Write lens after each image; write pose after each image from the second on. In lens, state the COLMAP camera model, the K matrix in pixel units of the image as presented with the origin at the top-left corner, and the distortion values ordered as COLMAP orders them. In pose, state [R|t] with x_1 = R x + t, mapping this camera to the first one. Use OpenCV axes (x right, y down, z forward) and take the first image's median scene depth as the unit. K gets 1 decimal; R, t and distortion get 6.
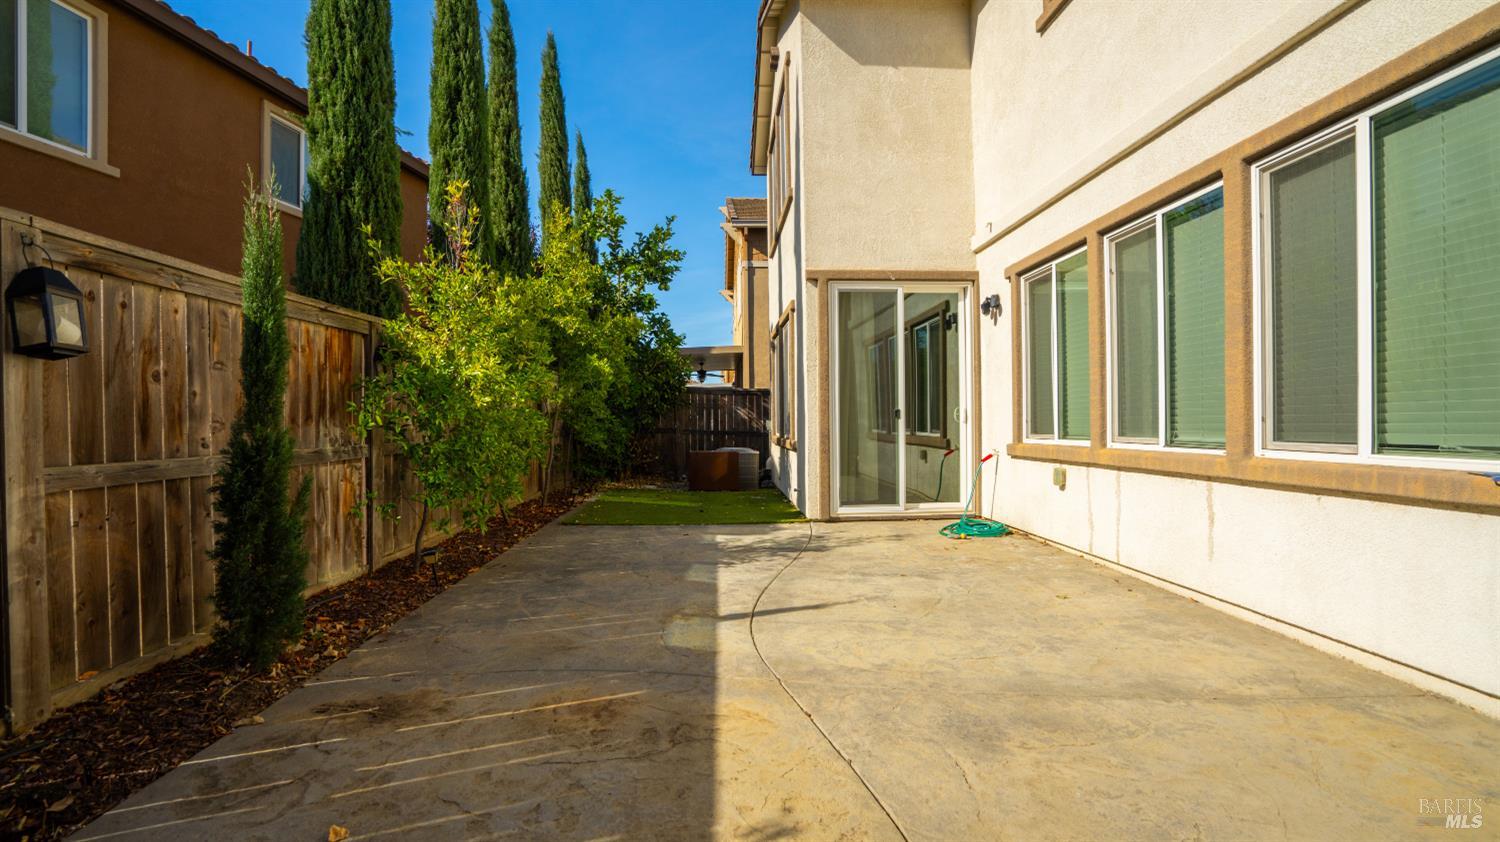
lens RADIAL K [[698.0, 0, 750.3], [0, 698.0, 423.9], [0, 0, 1]] dist [-0.063598, 0.027527]
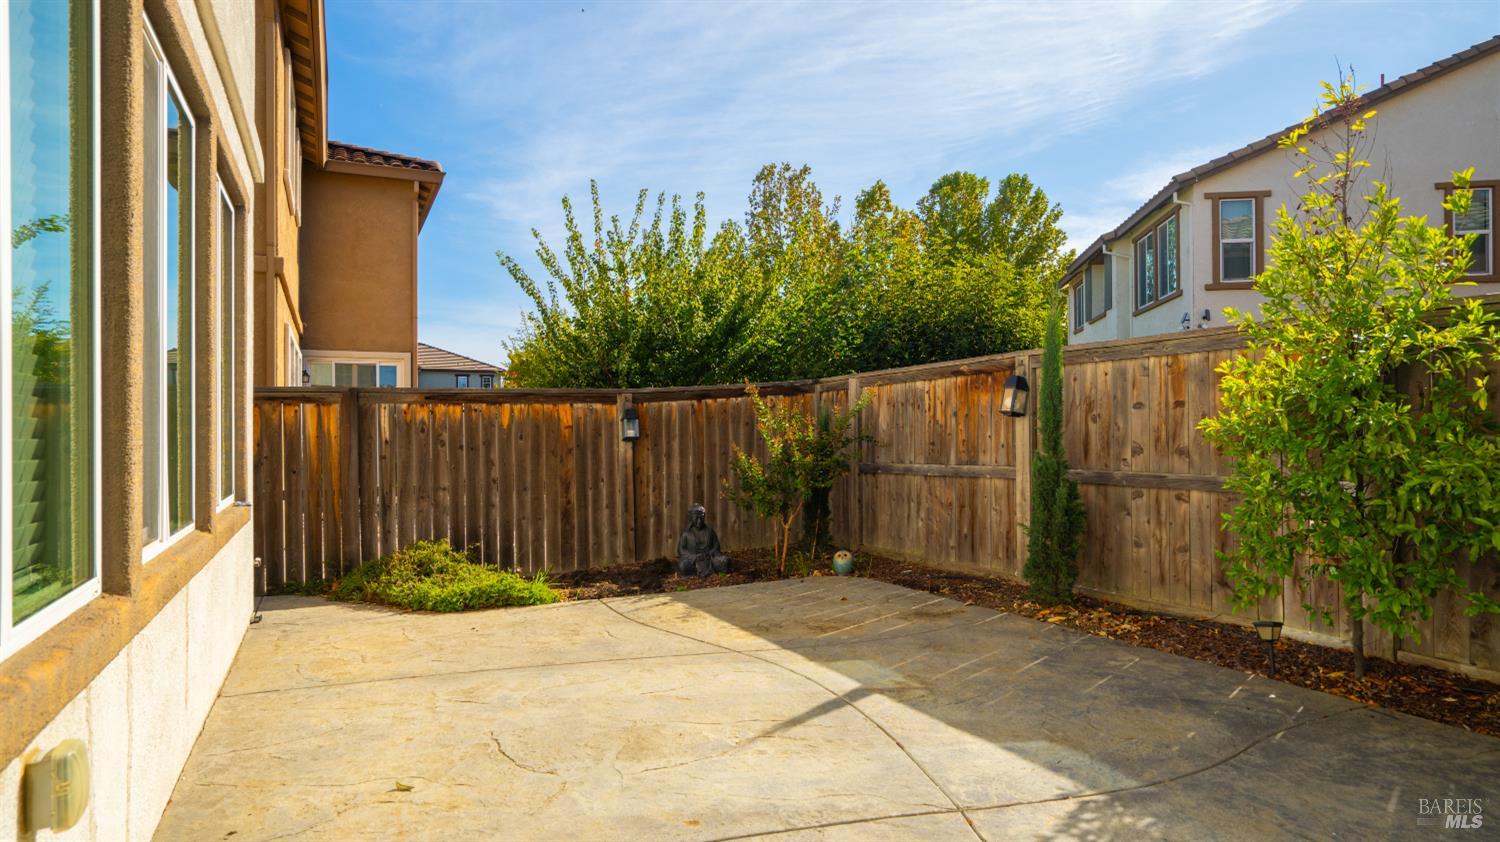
lens RADIAL K [[865.5, 0, 748.0], [0, 865.5, 391.4], [0, 0, 1]] dist [0.006391, 0.002310]
pose [[-0.918450, -0.002705, -0.395527, 0.482865], [0.013732, 0.999156, -0.038722, -0.045896], [0.395298, -0.040996, -0.917638, 1.801653]]
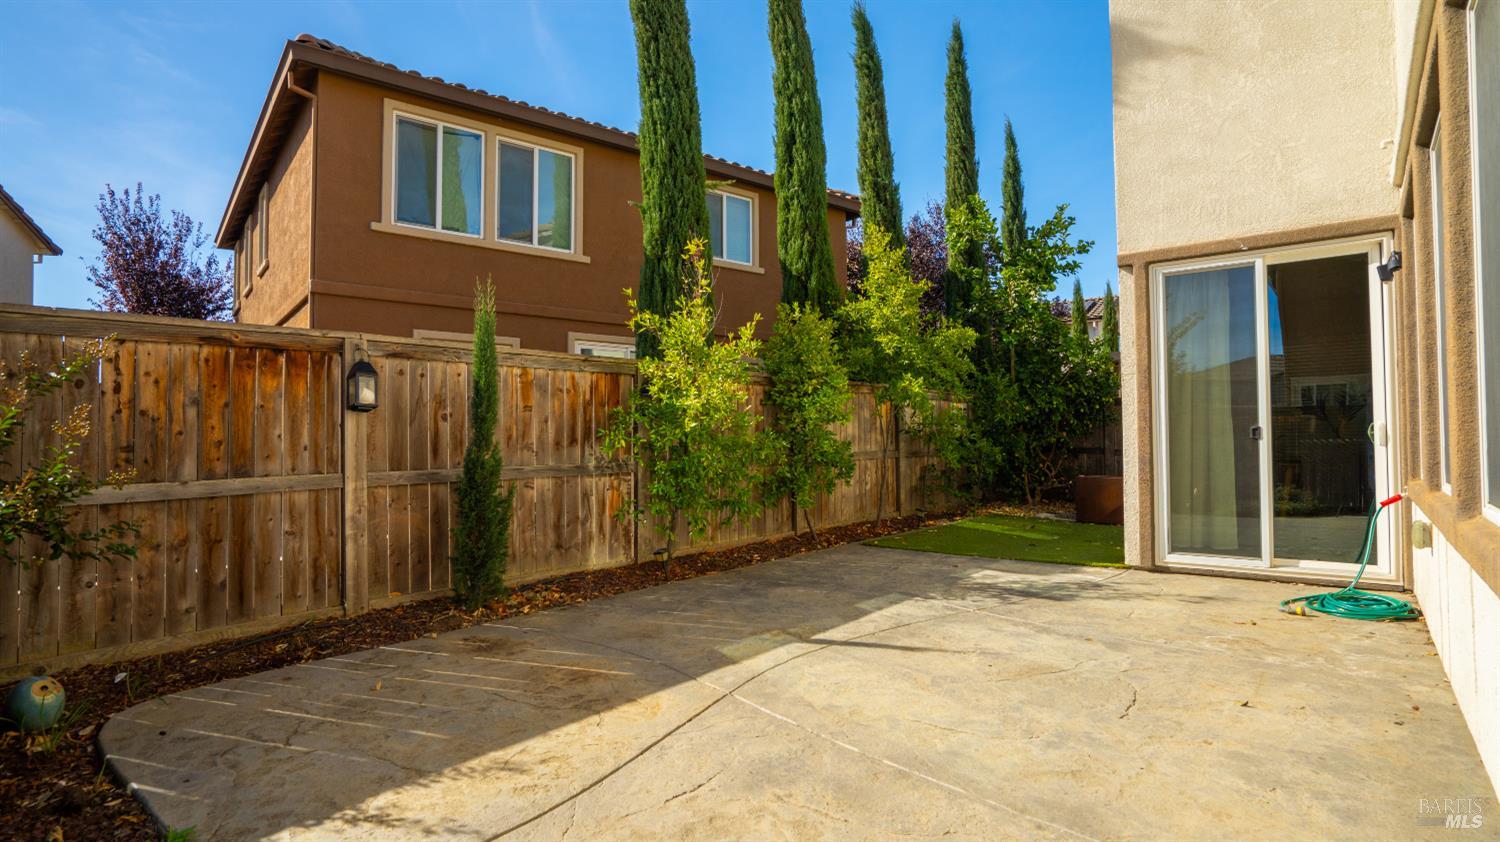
lens RADIAL K [[769.3, 0, 741.9], [0, 769.3, 430.2], [0, 0, 1]] dist [-0.033788, 0.000853]
pose [[0.739021, -0.006010, -0.673656, 0.601700], [-0.001144, 0.999948, -0.010176, -0.015333], [0.673682, 0.008291, 0.738975, 0.097161]]
